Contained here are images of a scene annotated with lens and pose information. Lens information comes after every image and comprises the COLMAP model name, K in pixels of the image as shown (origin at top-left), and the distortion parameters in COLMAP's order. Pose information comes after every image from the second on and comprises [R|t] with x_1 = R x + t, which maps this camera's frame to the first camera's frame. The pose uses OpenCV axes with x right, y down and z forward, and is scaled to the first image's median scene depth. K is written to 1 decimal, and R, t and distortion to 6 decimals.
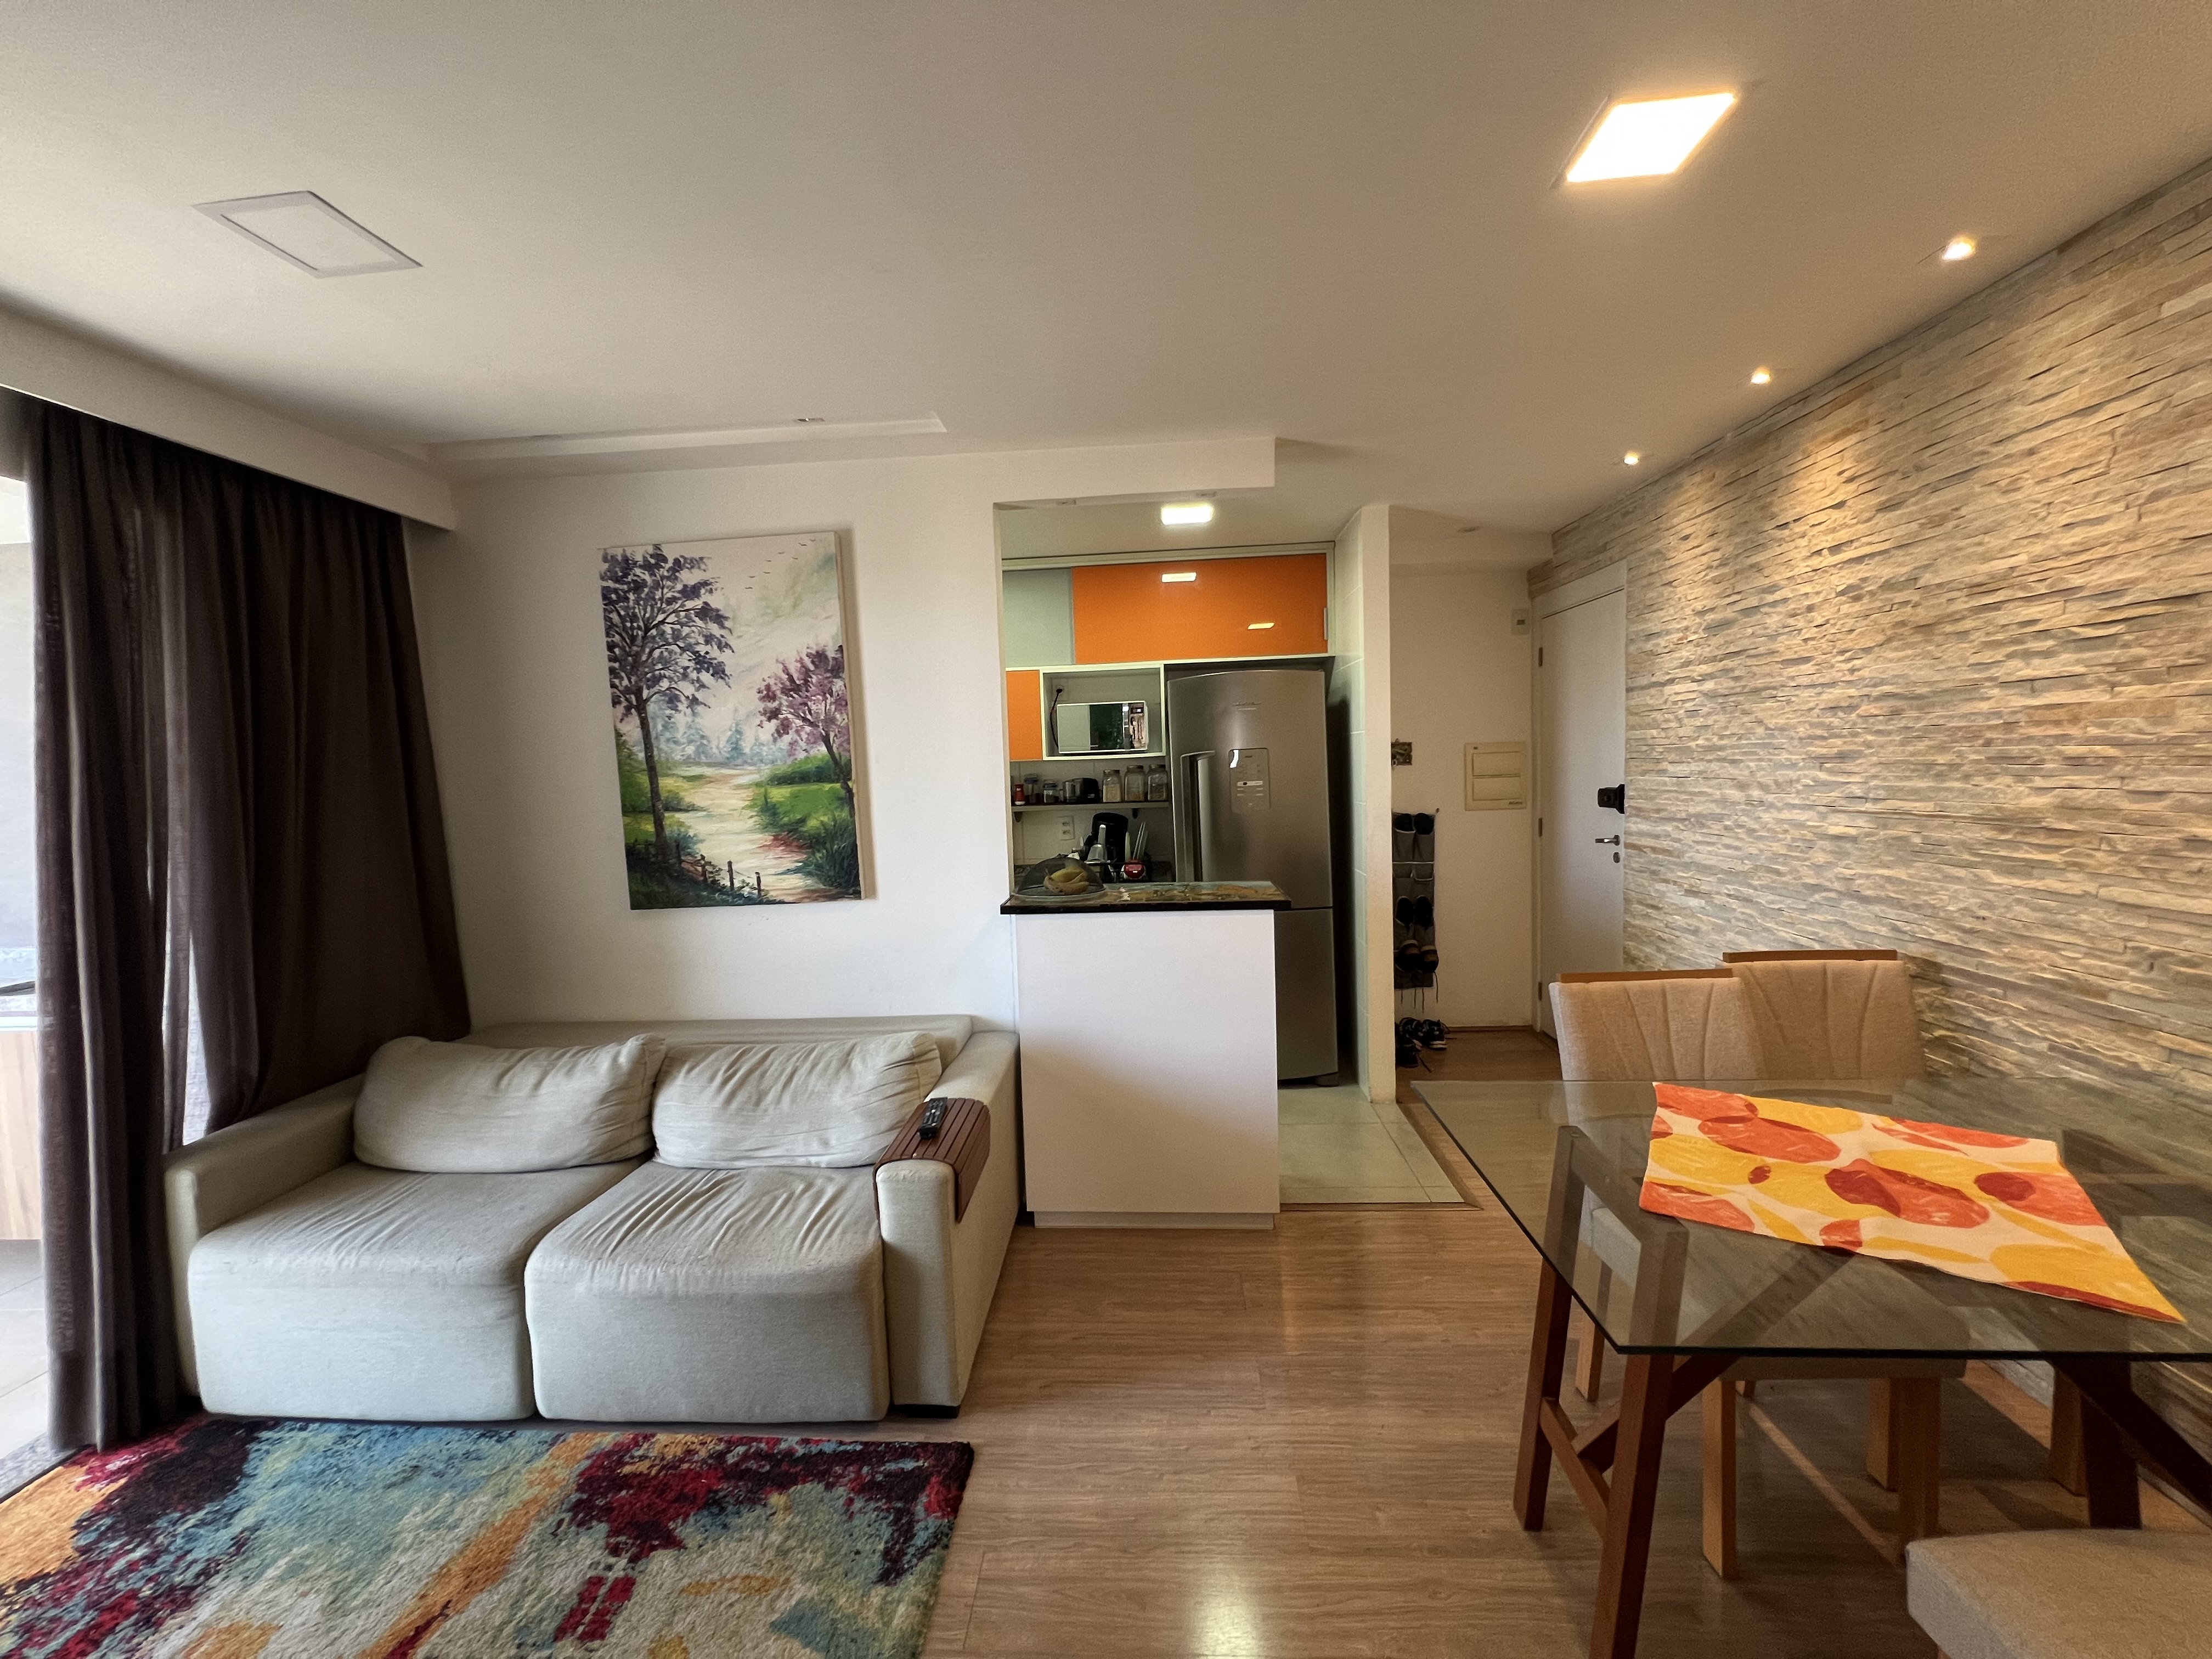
lens RADIAL K [[881.7, 0, 1099.8], [0, 881.7, 823.5], [0, 0, 1]] dist [-0.002895, 0.000713]
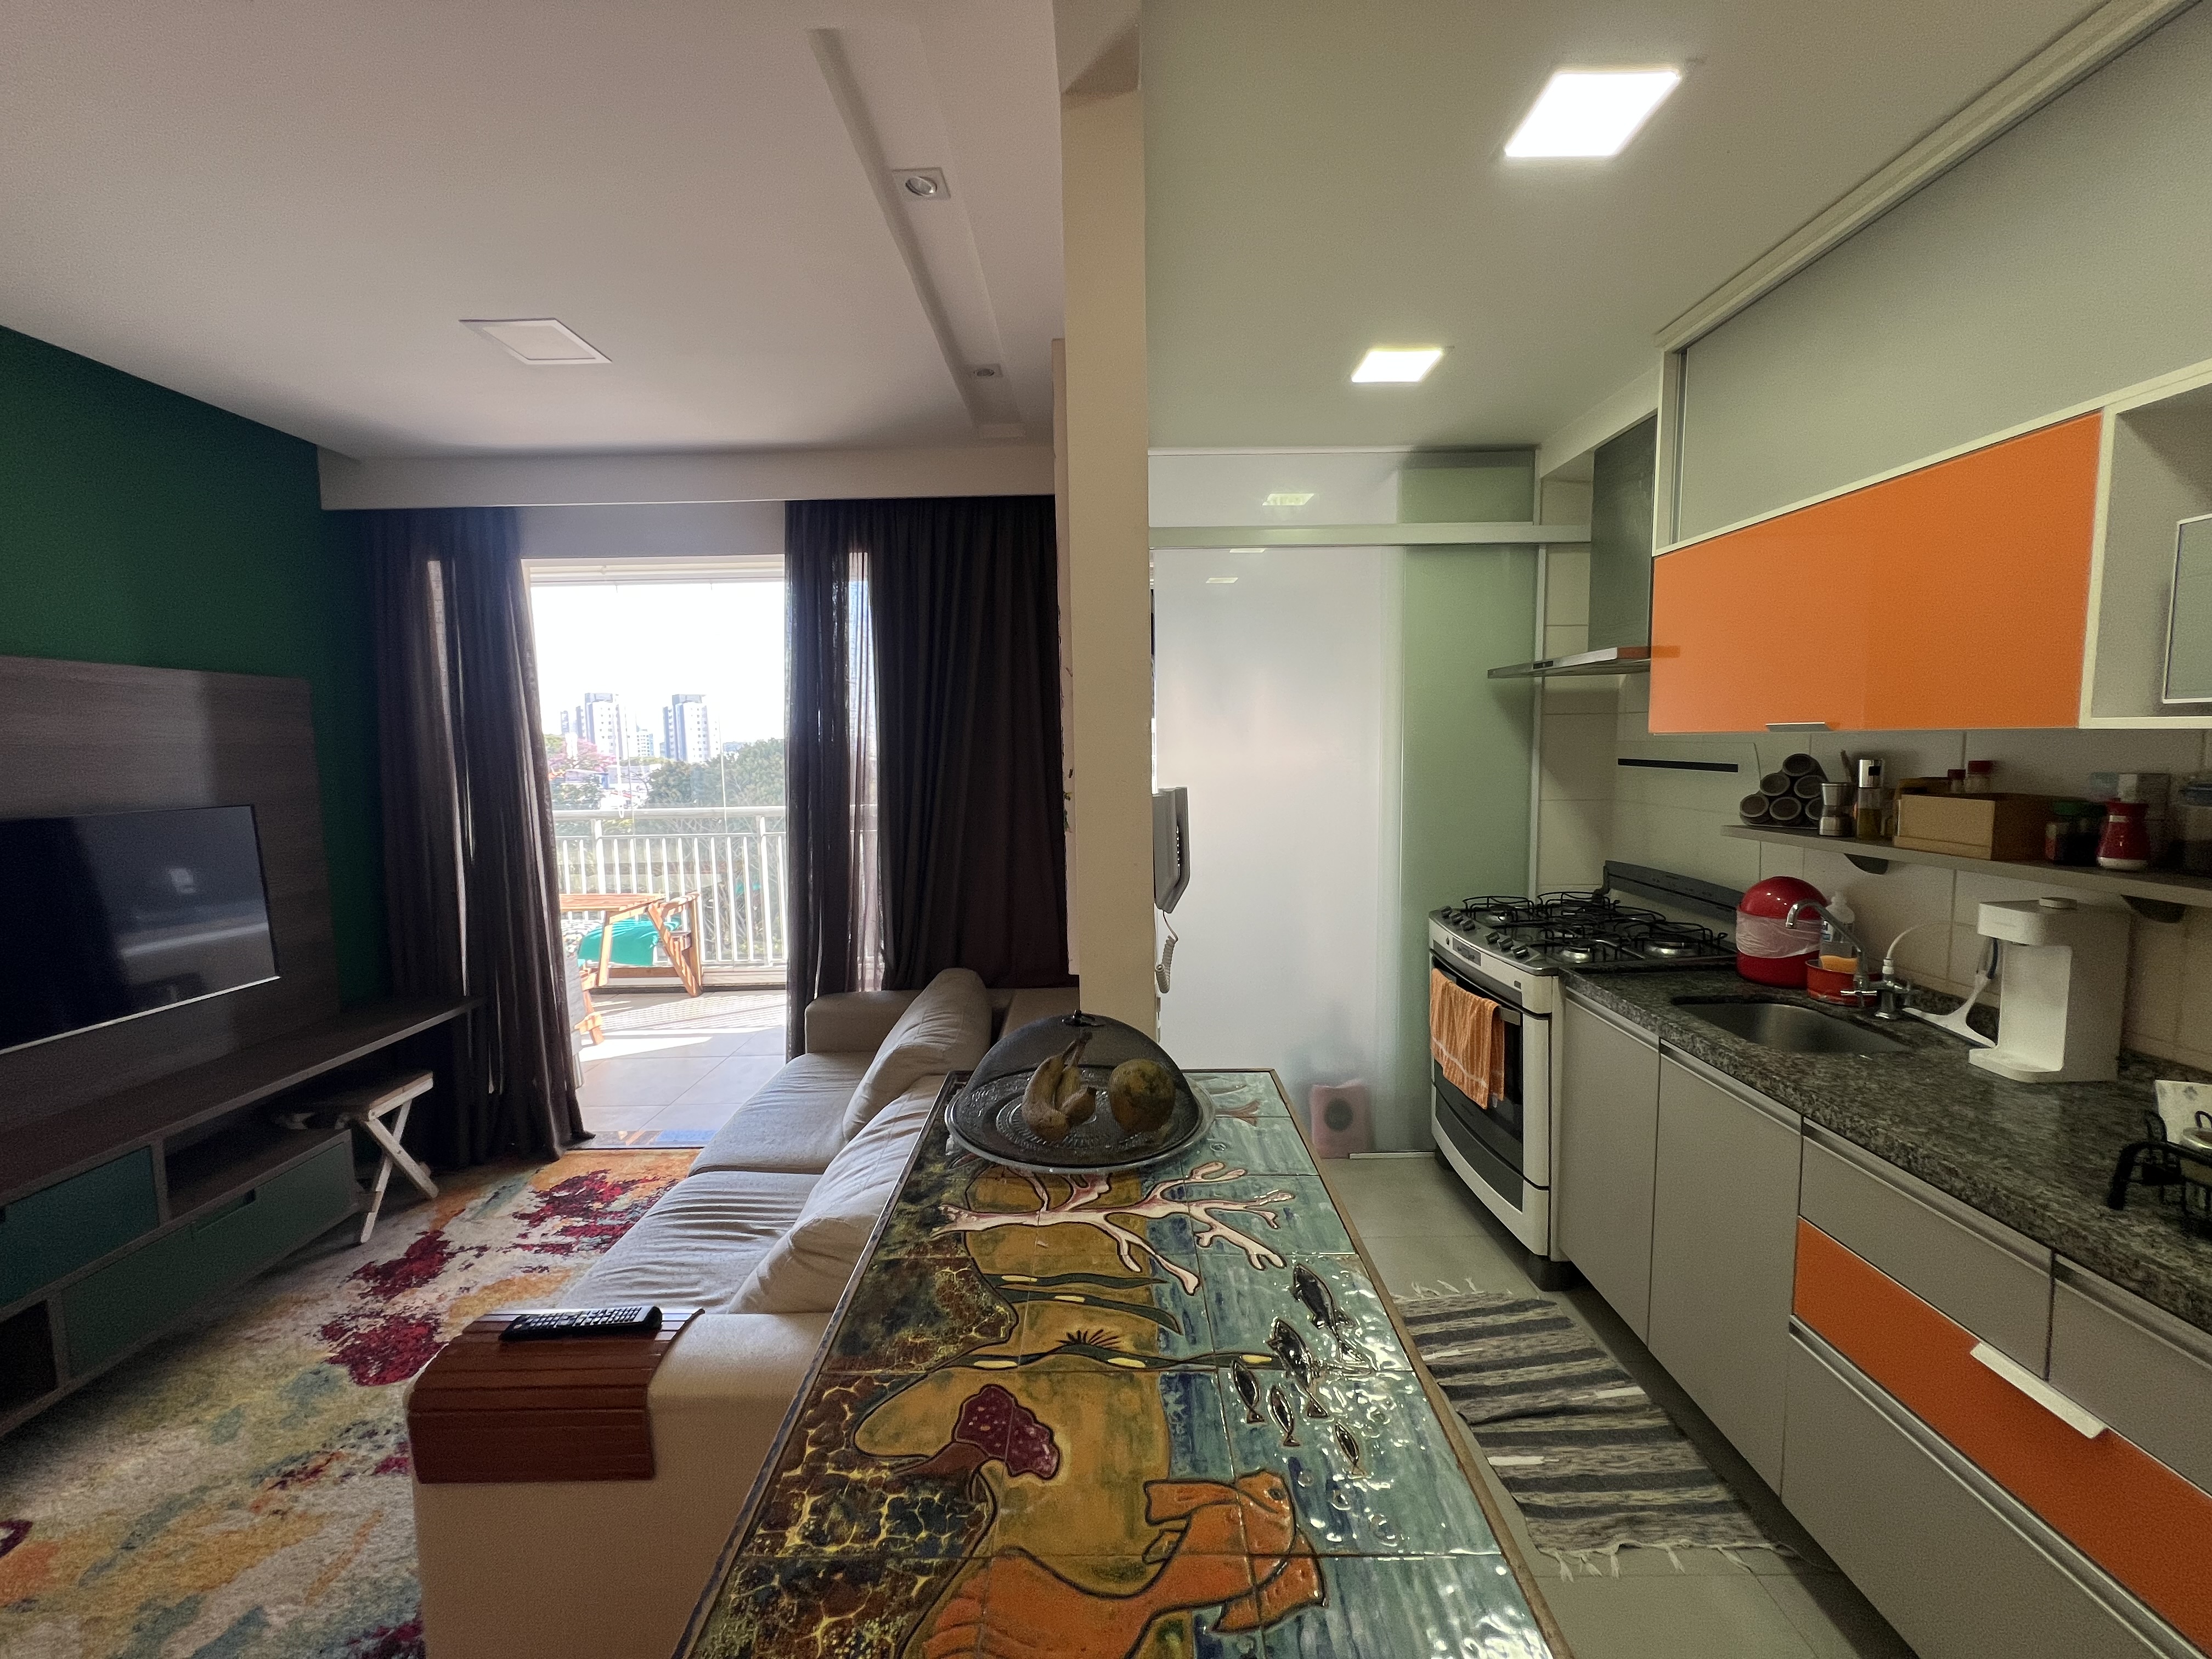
lens RADIAL K [[881.7, 0, 1102.2], [0, 881.7, 824.9], [0, 0, 1]] dist [-0.002895, 0.000713]
pose [[0.061404, 0.127385, -0.989951, 0.329244], [-0.054200, 0.990784, 0.124131, -0.094084], [0.996640, 0.046033, 0.067743, 1.059407]]
